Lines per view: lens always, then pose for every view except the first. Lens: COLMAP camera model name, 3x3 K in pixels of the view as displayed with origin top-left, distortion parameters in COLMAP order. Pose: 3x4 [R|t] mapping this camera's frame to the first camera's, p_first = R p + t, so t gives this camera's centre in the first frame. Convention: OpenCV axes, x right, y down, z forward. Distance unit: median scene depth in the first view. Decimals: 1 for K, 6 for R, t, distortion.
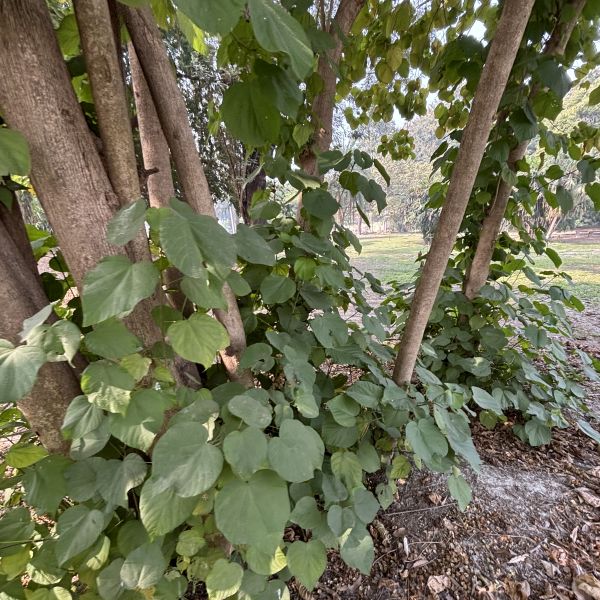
lens RADIAL K [[320.2, 0, 300.0], [0, 320.2, 331.6], [0, 0, 1]] dist [-0.004362, 0.002479]
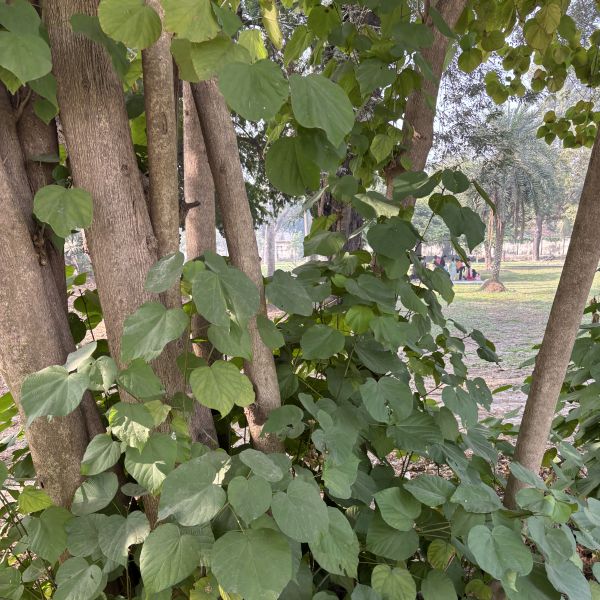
lens RADIAL K [[609.1, 0, 300.0], [0, 609.1, 300.0], [0, 0, 1]] dist [-0.000952, -0.022039]
pose [[0.975194, 0.034557, -0.218640, 0.278988], [-0.080767, 0.975189, -0.206112, 0.111333], [0.206093, 0.218658, 0.953789, -0.671151]]
